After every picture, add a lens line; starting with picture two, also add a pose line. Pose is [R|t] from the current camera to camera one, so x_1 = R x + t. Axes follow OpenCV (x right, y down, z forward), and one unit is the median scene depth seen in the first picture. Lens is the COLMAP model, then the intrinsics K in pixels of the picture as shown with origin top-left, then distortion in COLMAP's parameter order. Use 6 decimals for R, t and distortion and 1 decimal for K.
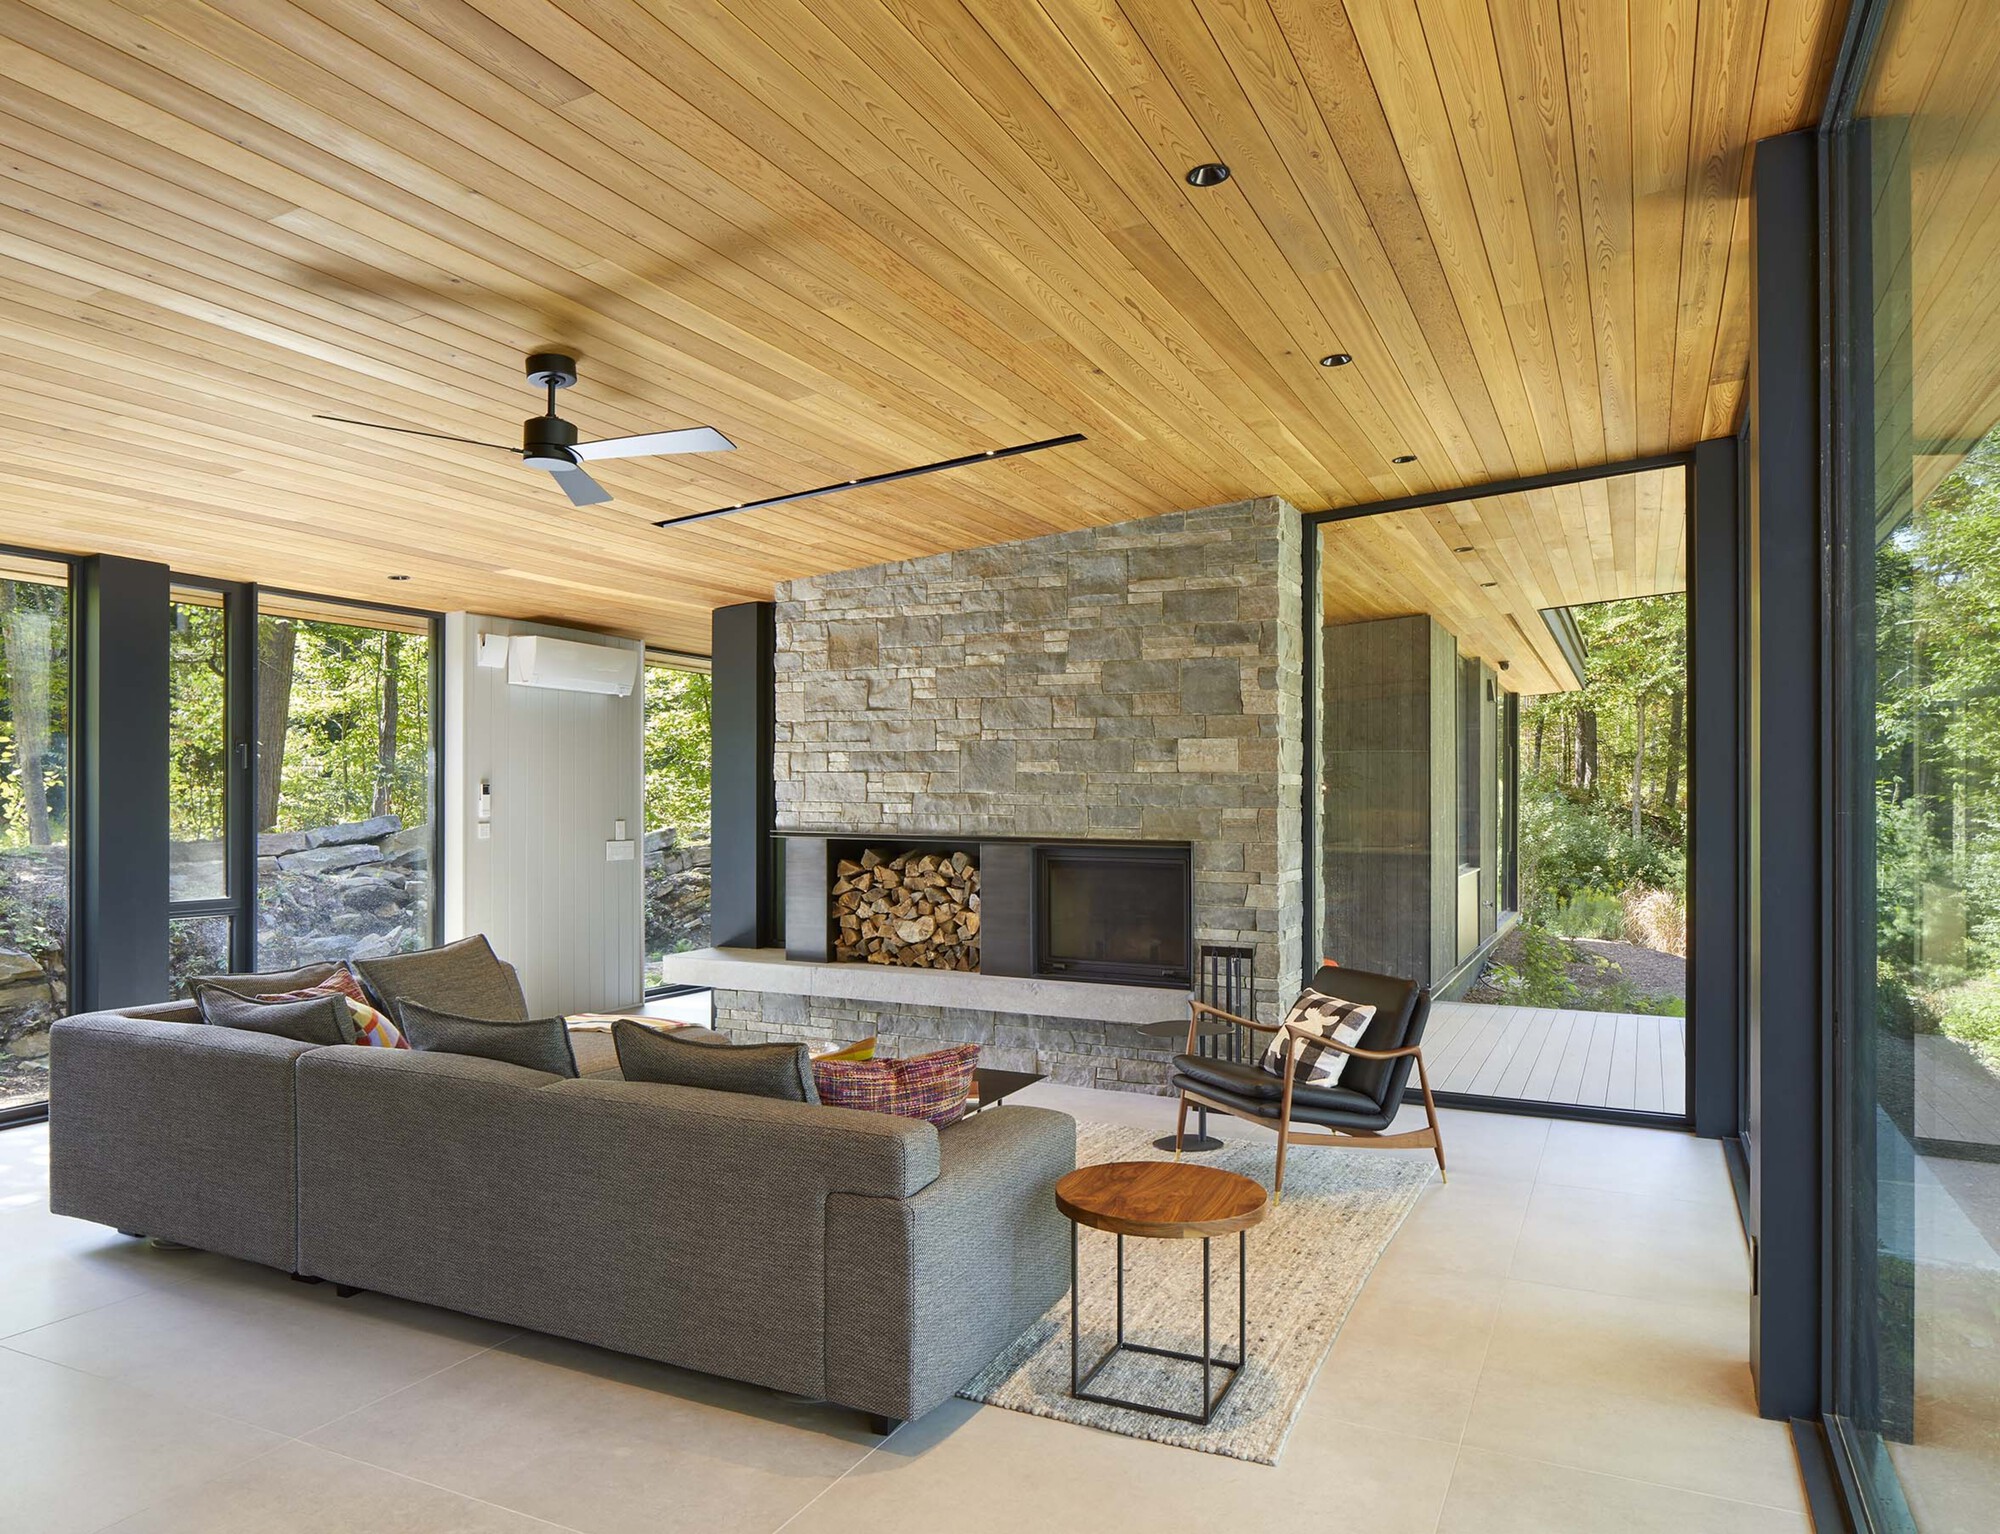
lens RADIAL K [[1329.7, 0, 1000.0], [0, 1329.7, 767.0], [0, 0, 1]] dist [-0.003750, -0.001410]
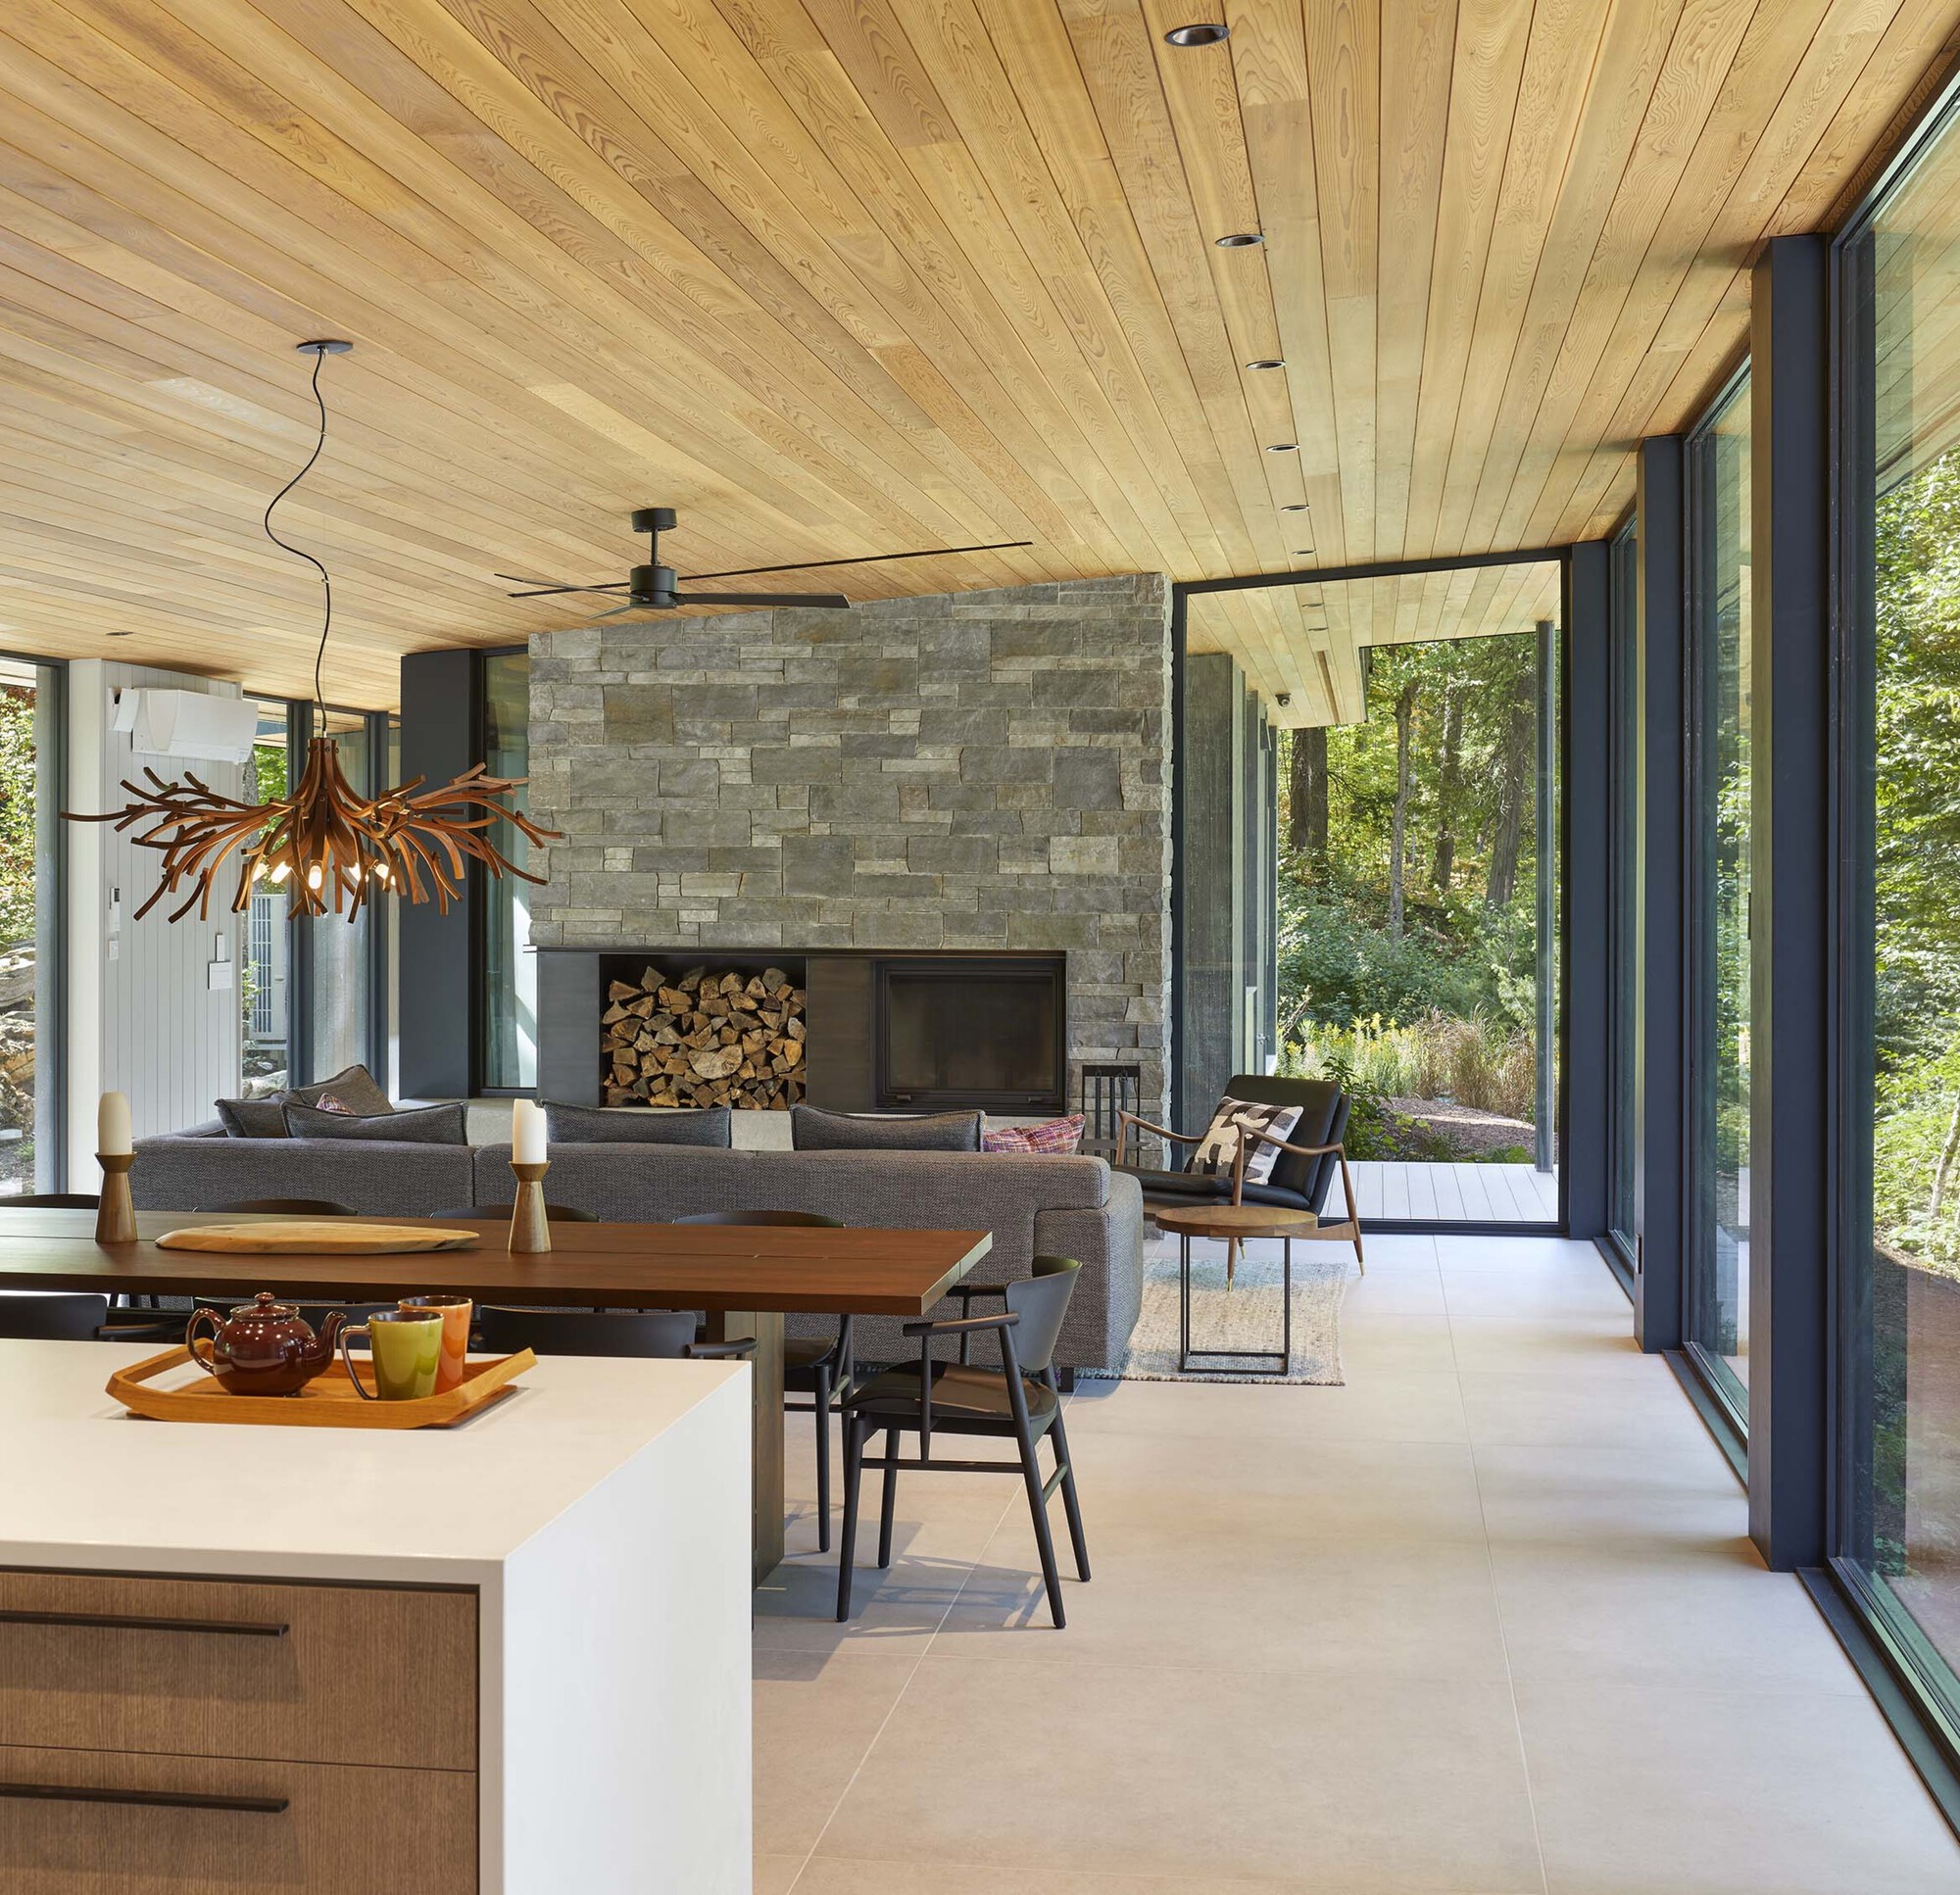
lens RADIAL K [[2721.8, 0, 981.9], [0, 2721.8, 825.1], [0, 0, 1]] dist [-0.039857, -0.004452]
pose [[0.953868, 0.000040, 0.300225, -0.418570], [-0.001830, 0.999982, 0.005681, -0.035548], [-0.300220, -0.005968, 0.953851, -0.666622]]
